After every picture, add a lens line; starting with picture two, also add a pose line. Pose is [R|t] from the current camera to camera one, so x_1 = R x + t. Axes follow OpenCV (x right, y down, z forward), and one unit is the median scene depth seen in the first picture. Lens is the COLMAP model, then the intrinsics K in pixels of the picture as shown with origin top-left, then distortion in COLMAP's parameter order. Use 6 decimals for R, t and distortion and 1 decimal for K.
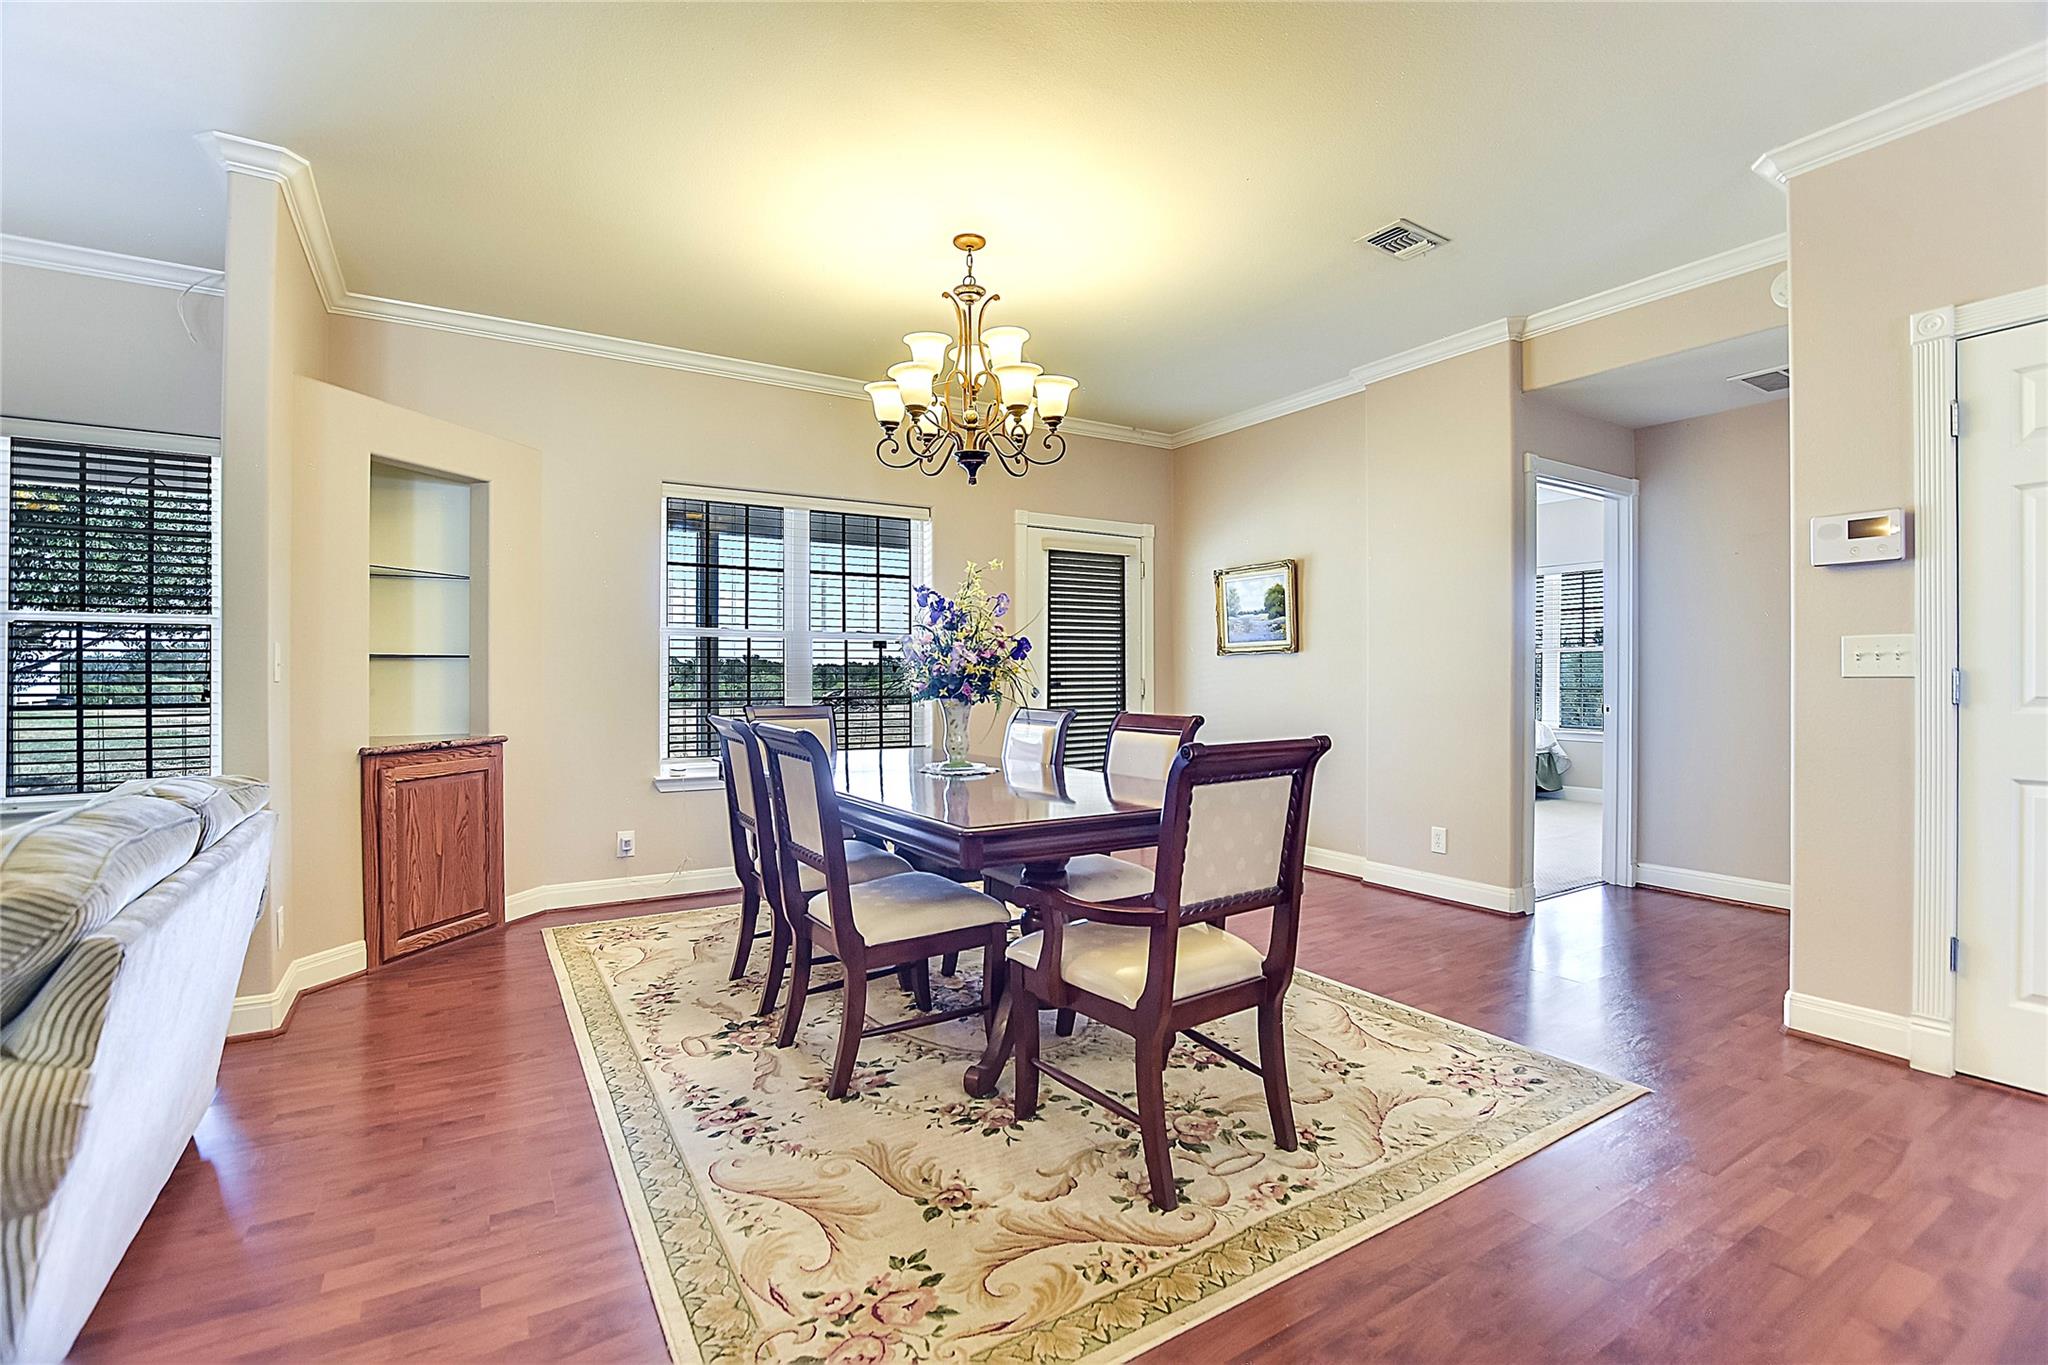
lens RADIAL K [[913.7, 0, 1023.4], [0, 913.7, 682.5], [0, 0, 1]] dist [-0.019978, -0.000091]
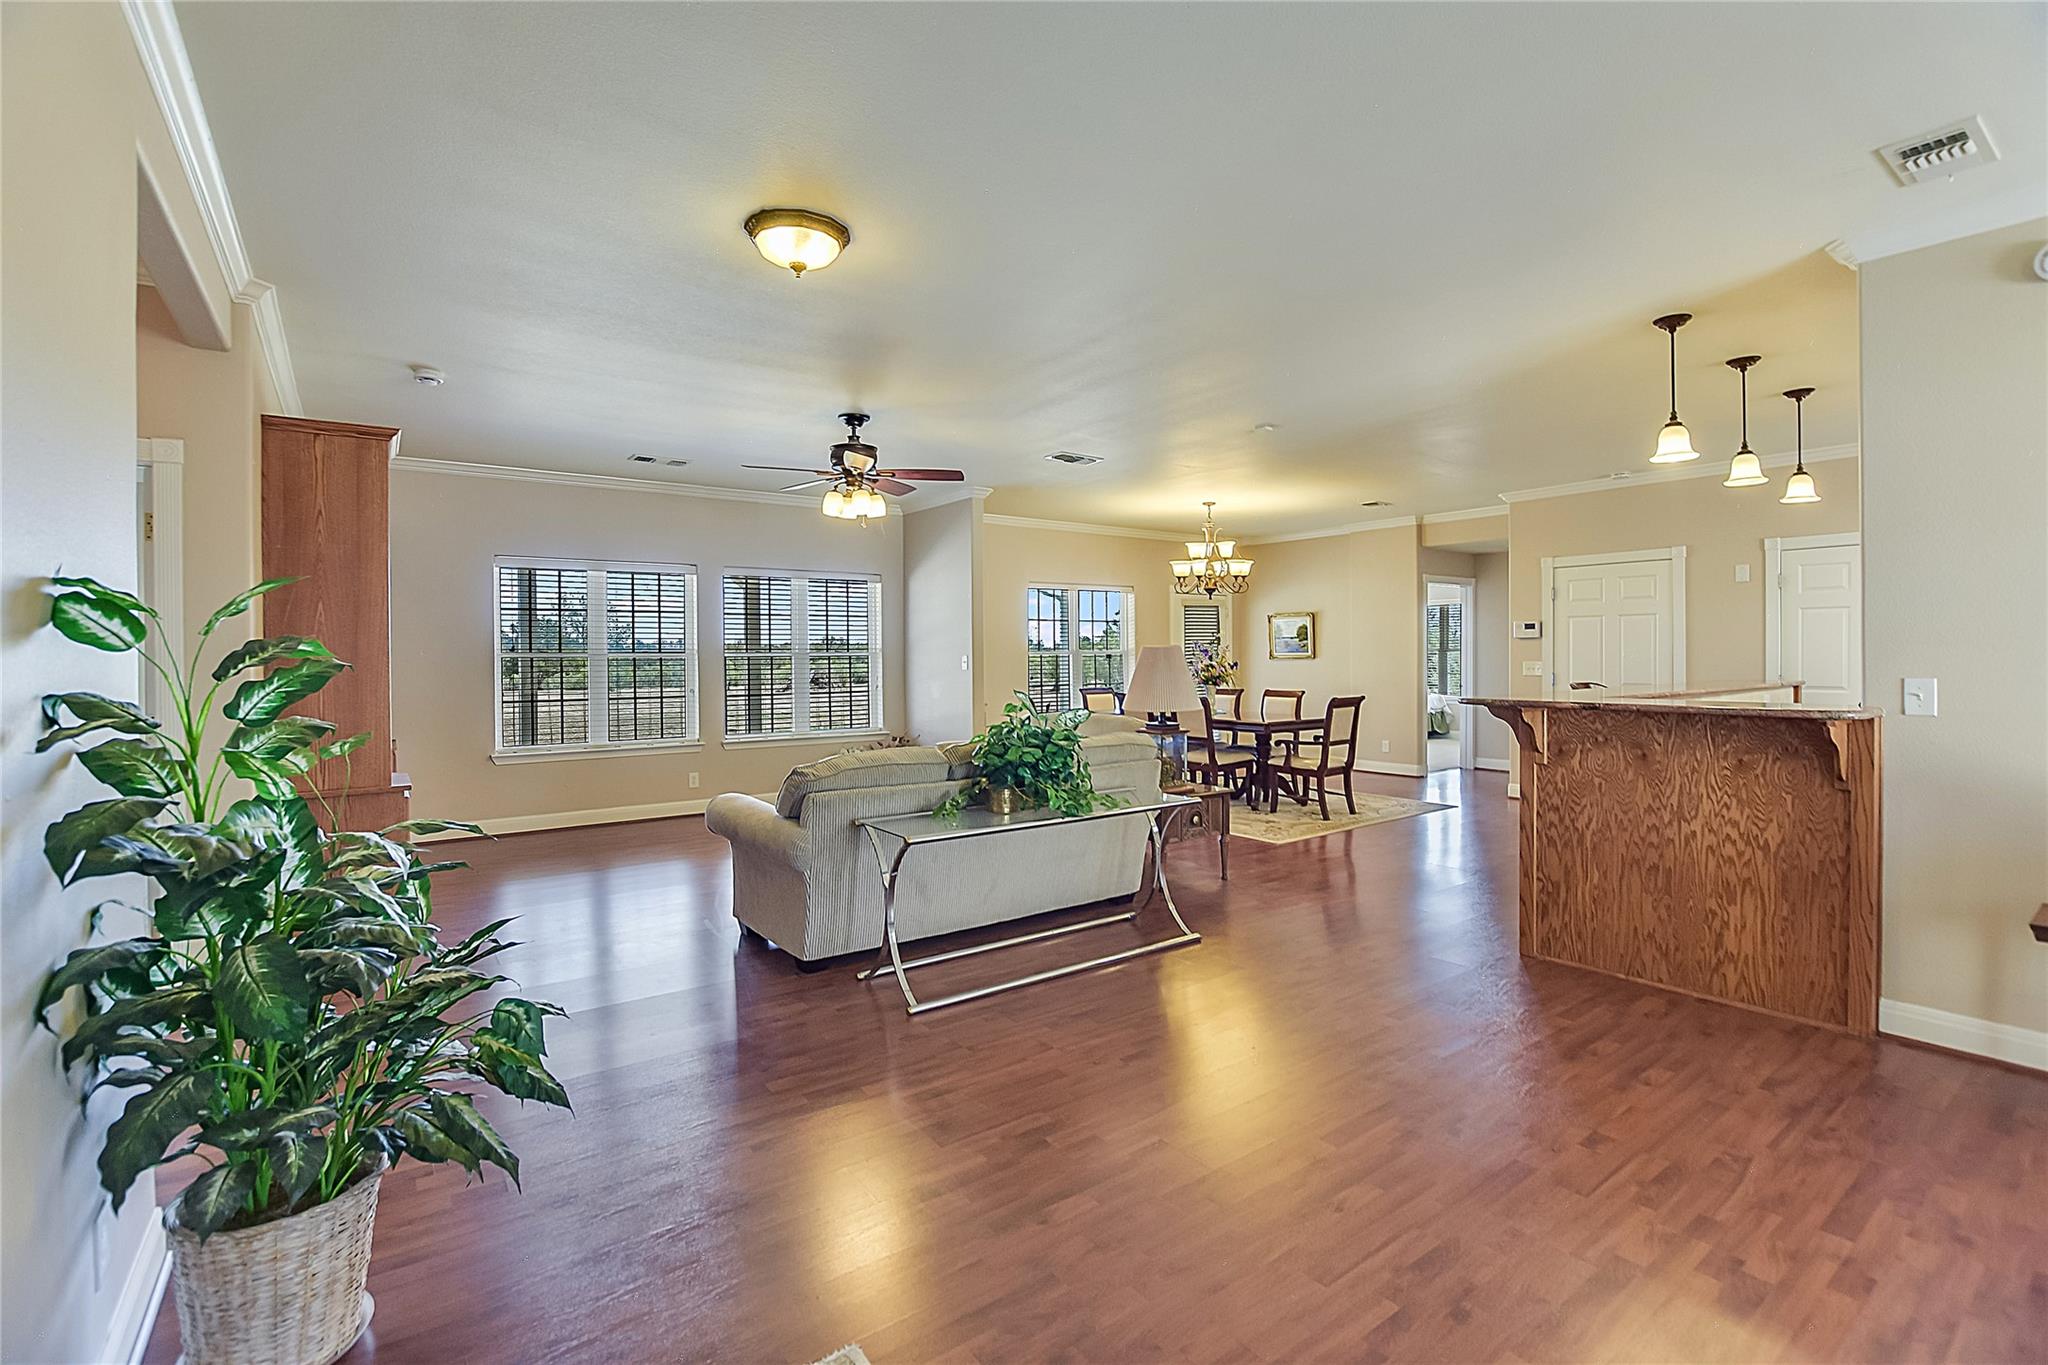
lens RADIAL K [[913.7, 0, 1008.8], [0, 913.7, 663.4], [0, 0, 1]] dist [-0.019978, -0.000091]
pose [[0.997898, -0.006904, 0.064433, -0.811251], [0.006726, 0.999973, 0.002976, -0.054547], [-0.064452, -0.002537, 0.997918, -1.555102]]
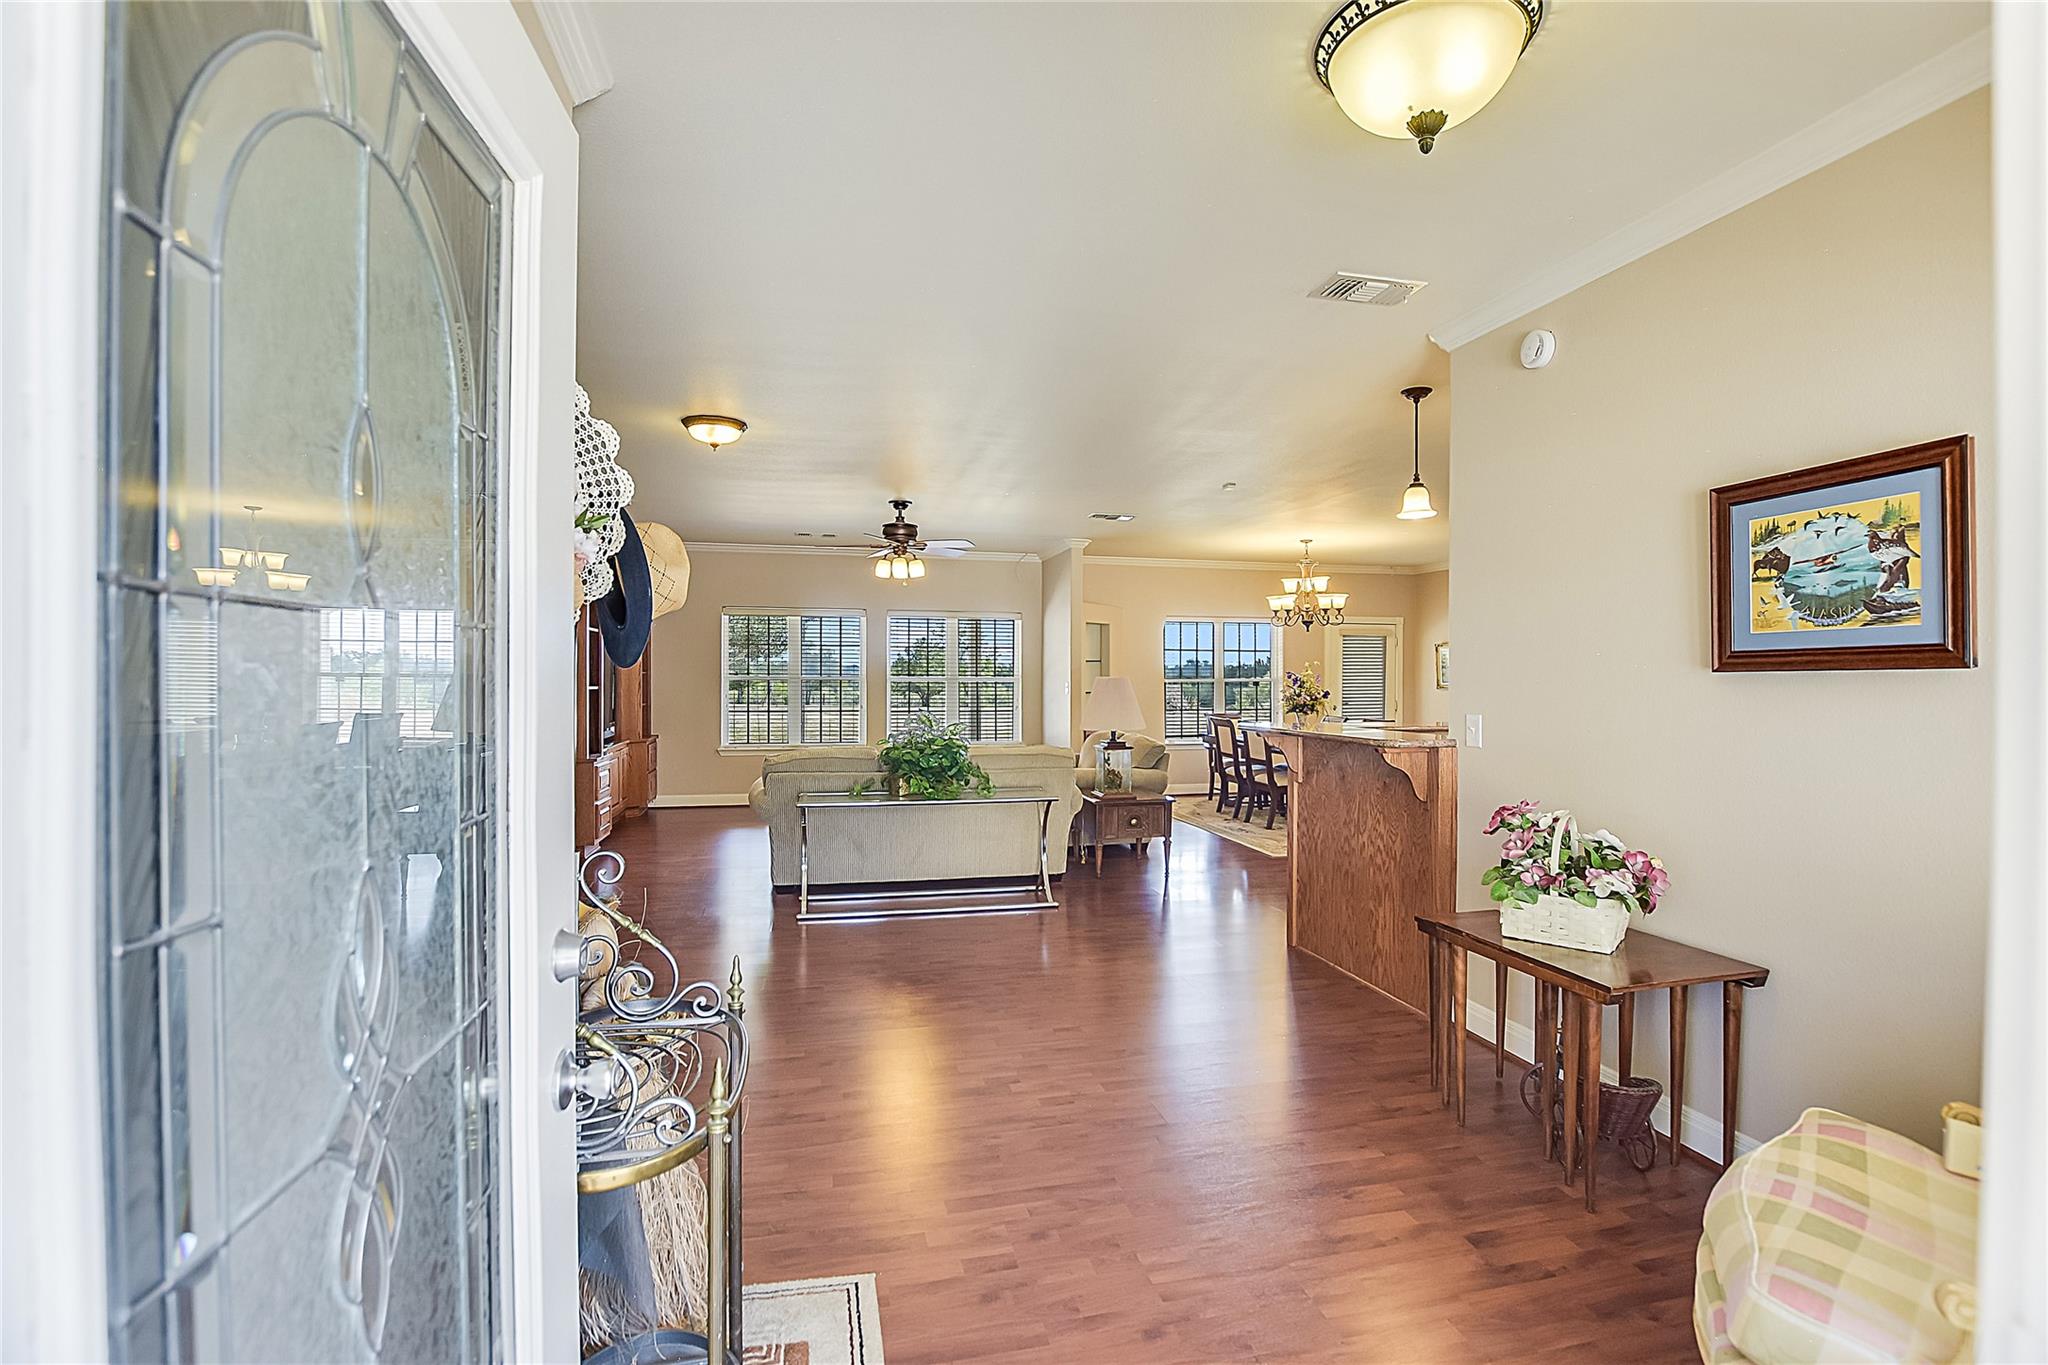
lens RADIAL K [[913.7, 0, 1013.8], [0, 913.7, 685.0], [0, 0, 1]] dist [-0.019978, -0.000091]
pose [[0.943636, 0.007656, -0.330897, 0.018107], [-0.007389, 0.999971, 0.002064, -0.063234], [0.330903, 0.000497, 0.943665, -1.883514]]
